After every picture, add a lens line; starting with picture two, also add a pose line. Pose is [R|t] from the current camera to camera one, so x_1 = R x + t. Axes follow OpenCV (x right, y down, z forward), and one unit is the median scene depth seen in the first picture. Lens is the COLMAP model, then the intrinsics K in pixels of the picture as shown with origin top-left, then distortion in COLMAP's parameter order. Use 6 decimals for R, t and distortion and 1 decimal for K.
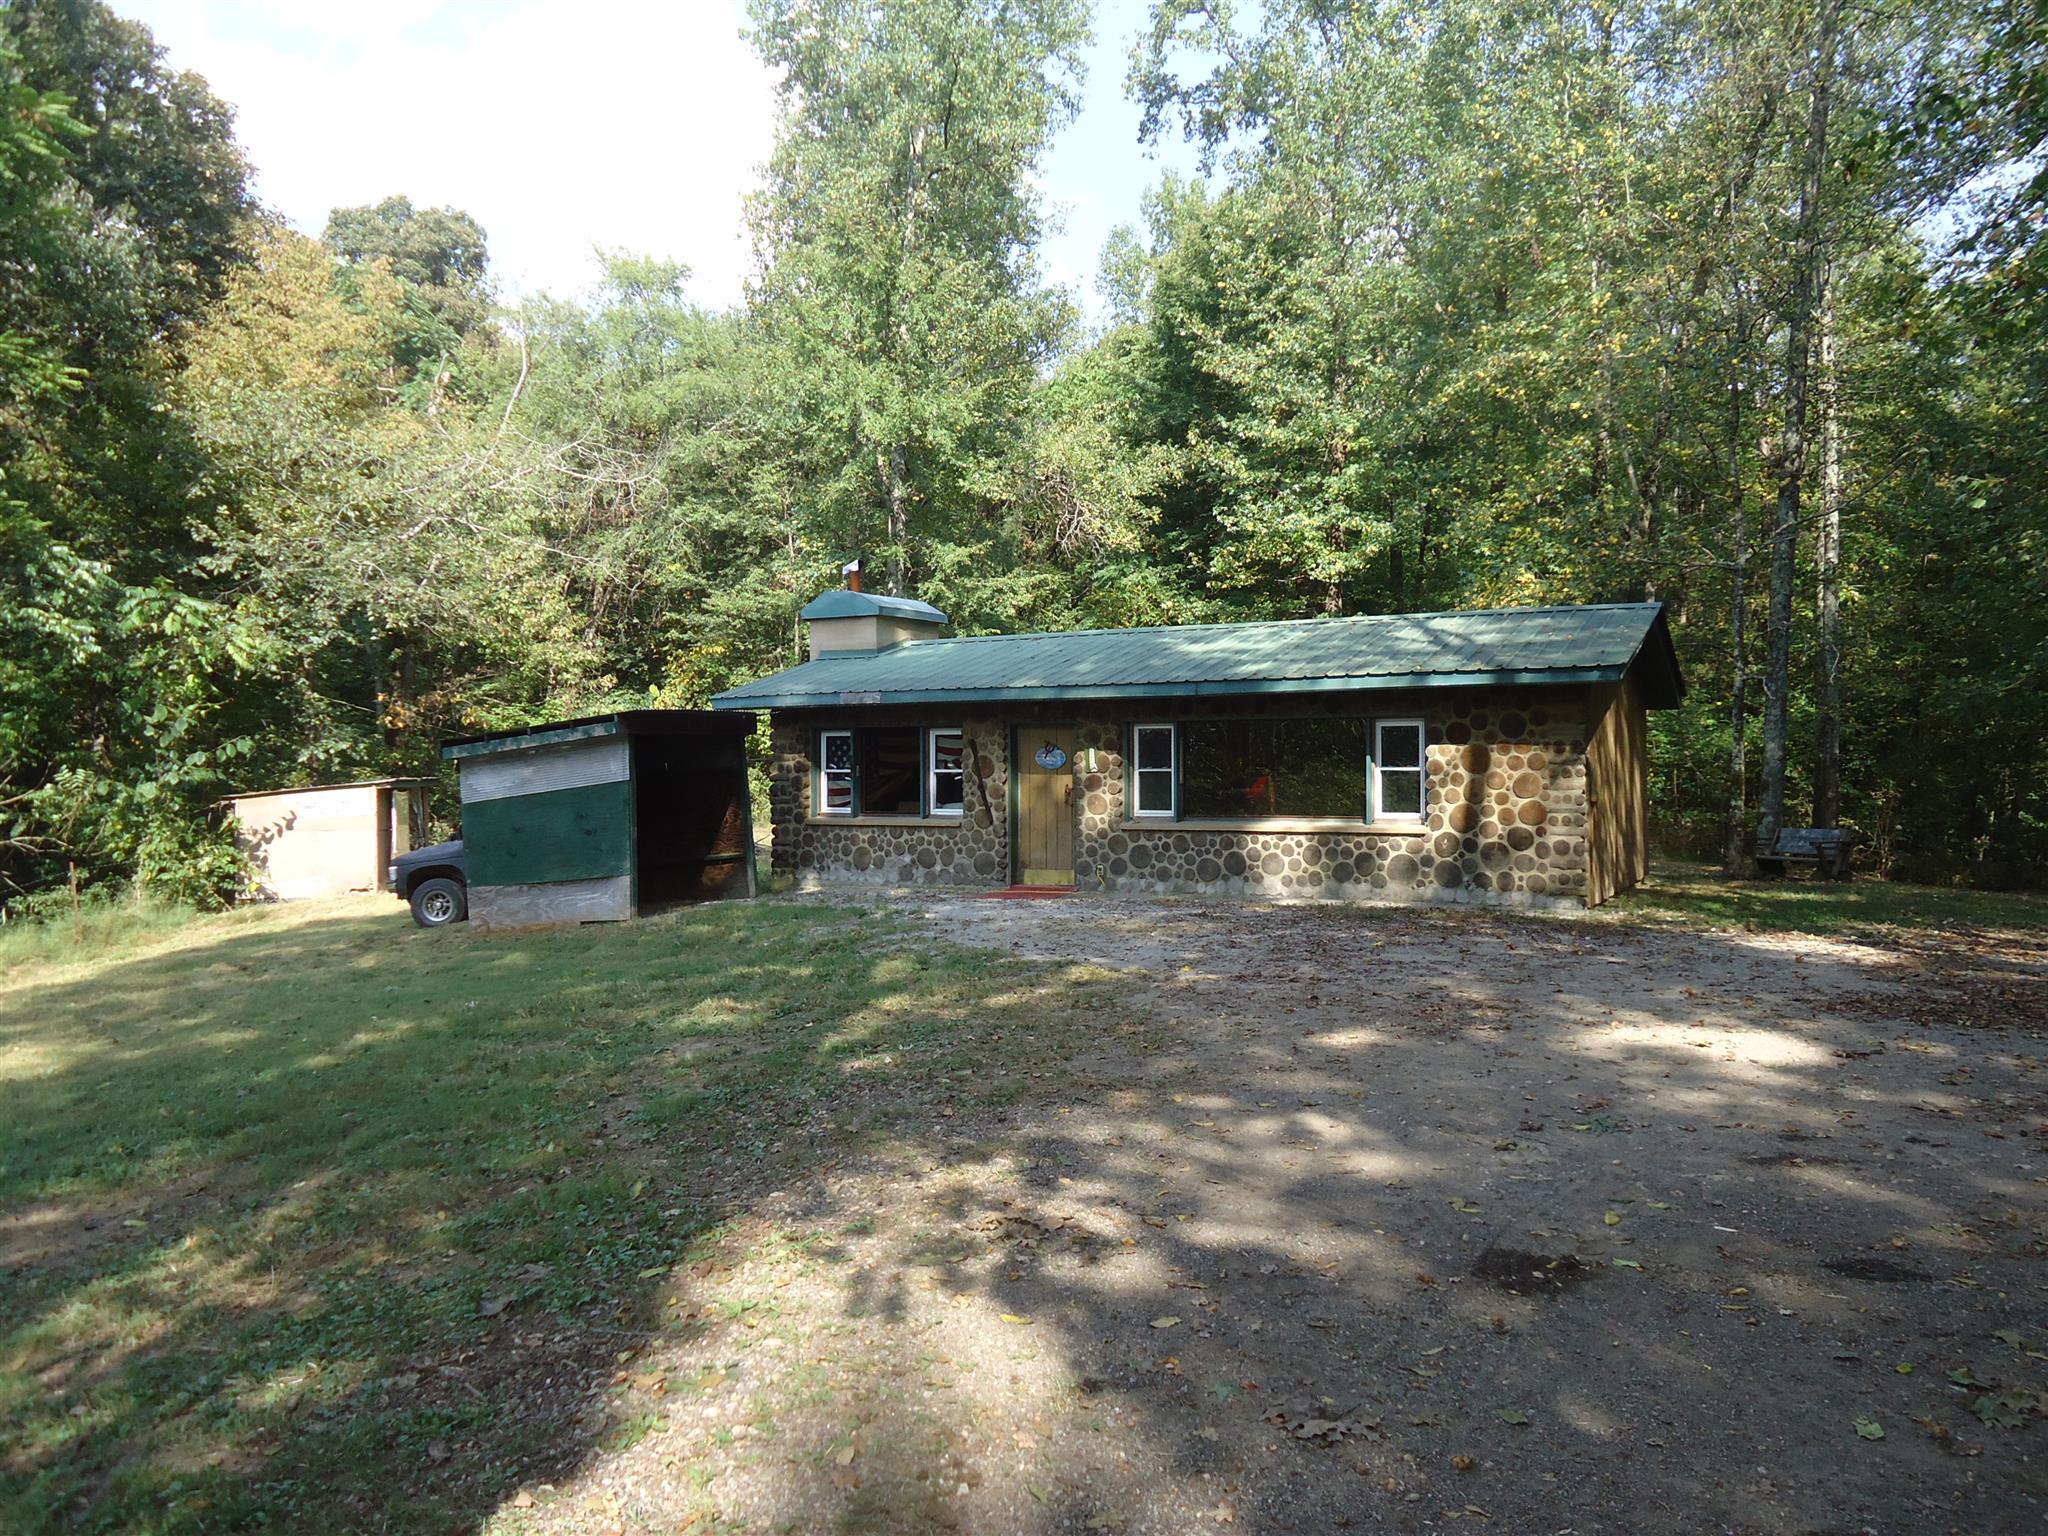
lens RADIAL K [[1476.4, 0, 1024.0], [0, 1476.4, 768.0], [0, 0, 1]] dist [-0.001980, 0.009334]
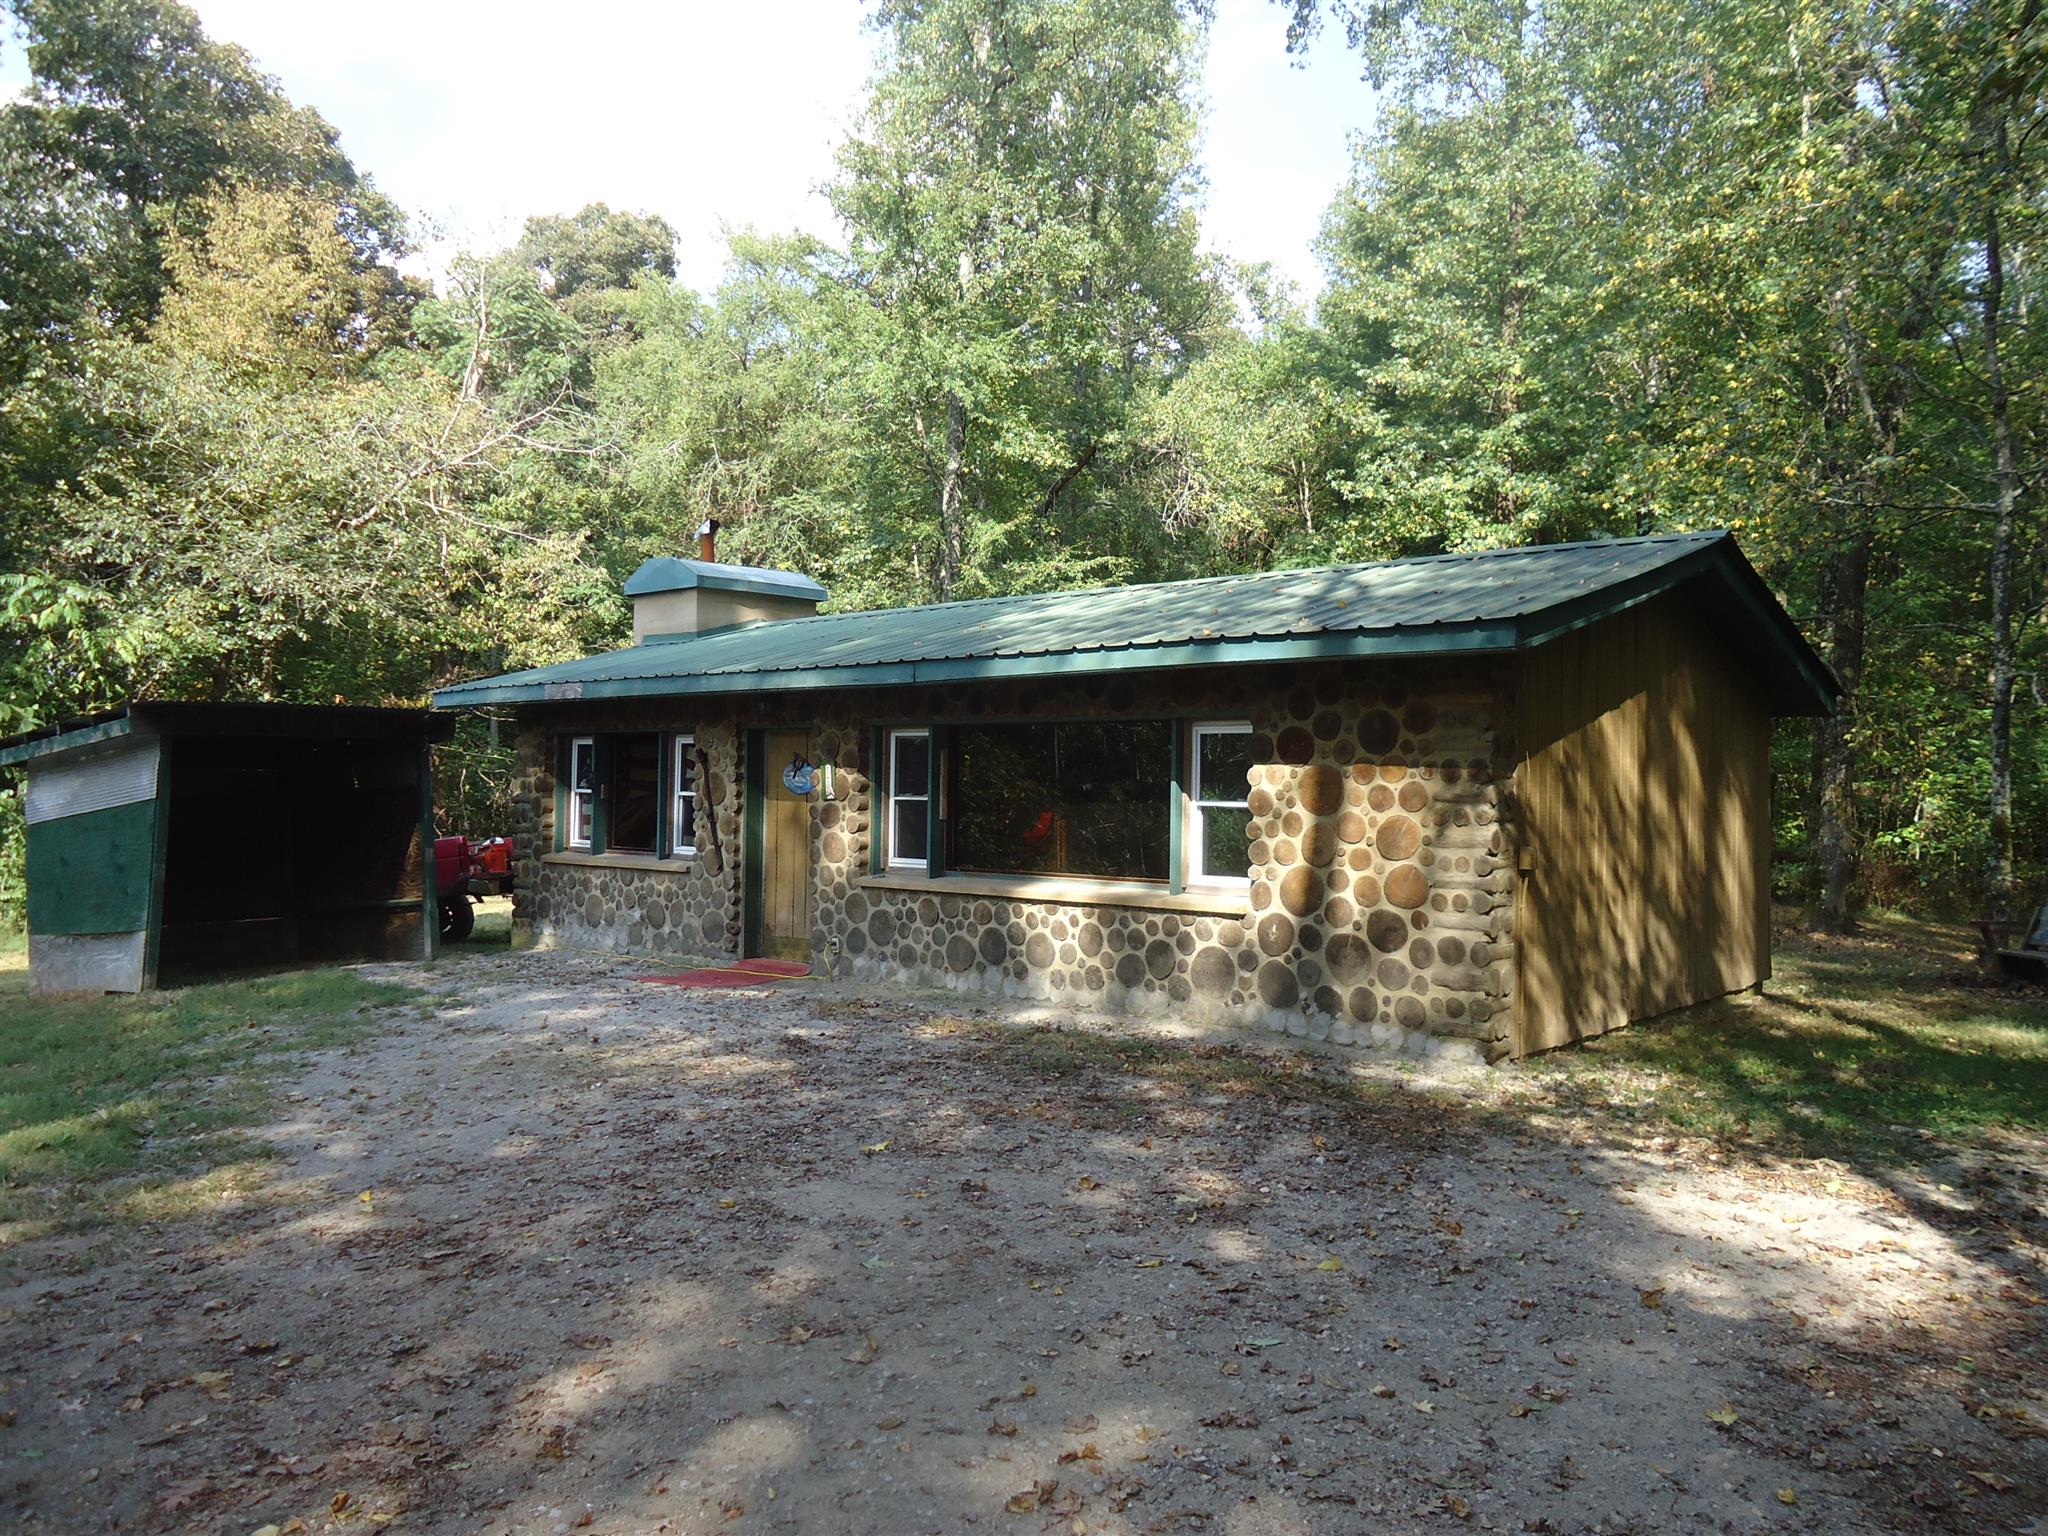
lens RADIAL K [[1476.4, 0, 1024.0], [0, 1476.4, 768.0], [0, 0, 1]] dist [-0.001980, 0.009334]
pose [[0.977032, 0.013775, -0.212648, 0.295634], [-0.016506, 0.999802, -0.011071, -0.005946], [0.212454, 0.014327, 0.977066, 0.381177]]
